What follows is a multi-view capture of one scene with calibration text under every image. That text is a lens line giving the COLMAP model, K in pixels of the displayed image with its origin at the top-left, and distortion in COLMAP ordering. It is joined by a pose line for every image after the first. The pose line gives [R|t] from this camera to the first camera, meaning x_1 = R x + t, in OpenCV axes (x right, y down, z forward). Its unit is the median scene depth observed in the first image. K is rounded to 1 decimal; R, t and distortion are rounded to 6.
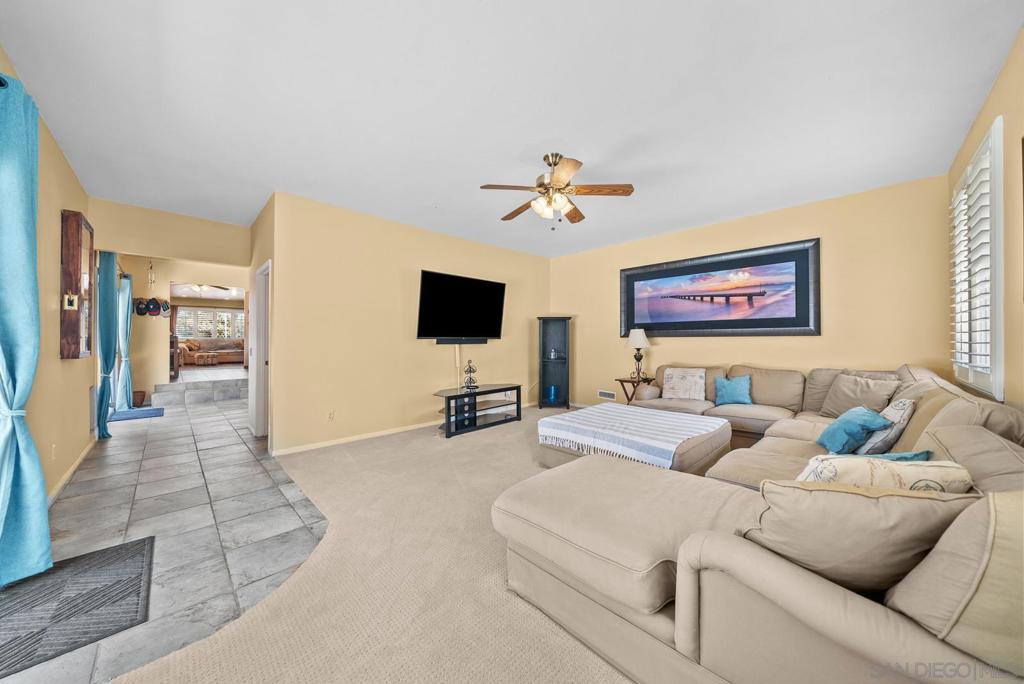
lens RADIAL K [[353.3, 0, 502.4], [0, 353.3, 342.2], [0, 0, 1]] dist [-0.005180, -0.000185]
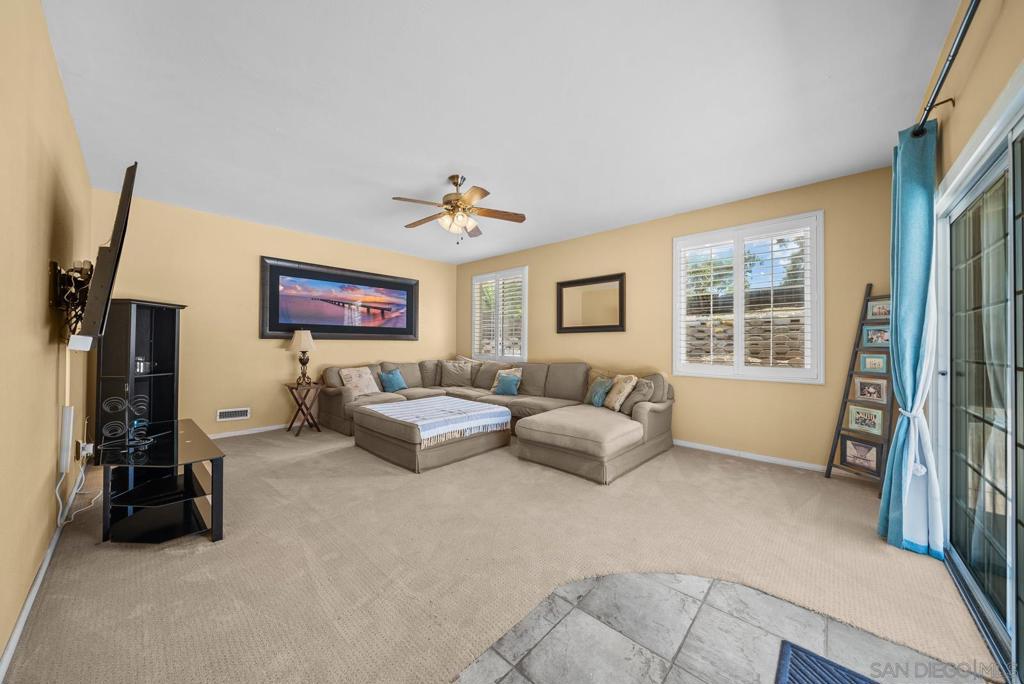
lens RADIAL K [[353.3, 0, 501.7], [0, 353.3, 339.1], [0, 0, 1]] dist [-0.005180, -0.000185]
pose [[-0.057295, 0.013322, 0.998268, -0.685420], [-0.005721, 0.999890, -0.013672, -0.004621], [-0.998341, -0.006494, -0.057213, 0.645121]]
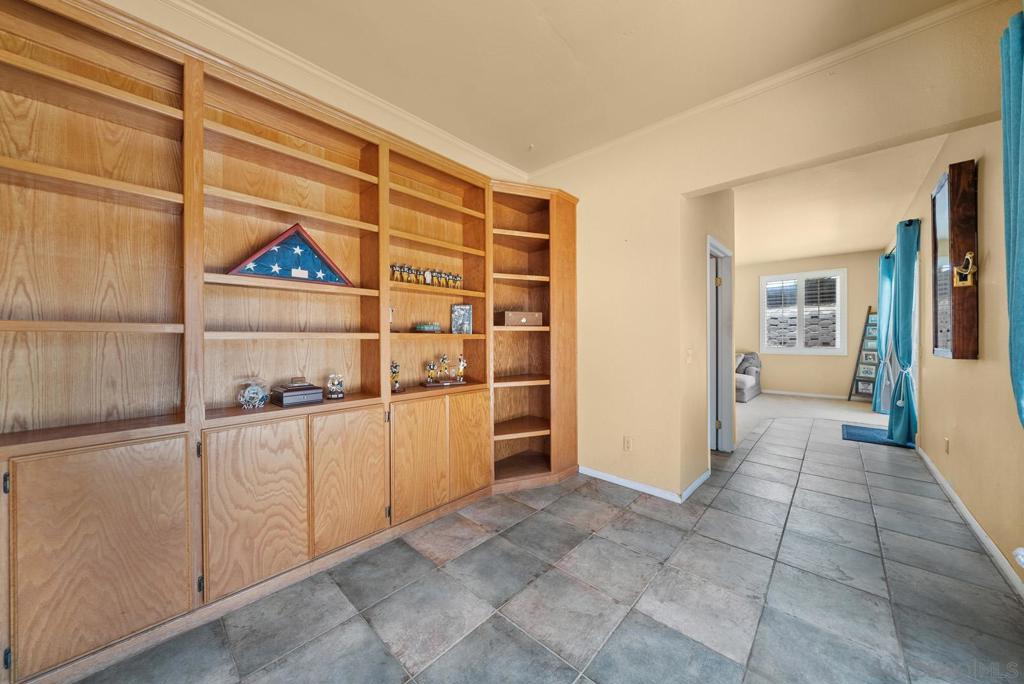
lens RADIAL K [[353.3, 0, 510.5], [0, 353.3, 336.9], [0, 0, 1]] dist [-0.005180, -0.000185]
pose [[-0.065462, 0.000397, 0.997855, -1.358154], [0.003190, 0.999995, -0.000189, -0.006612], [-0.997850, 0.003171, -0.065463, 1.423700]]
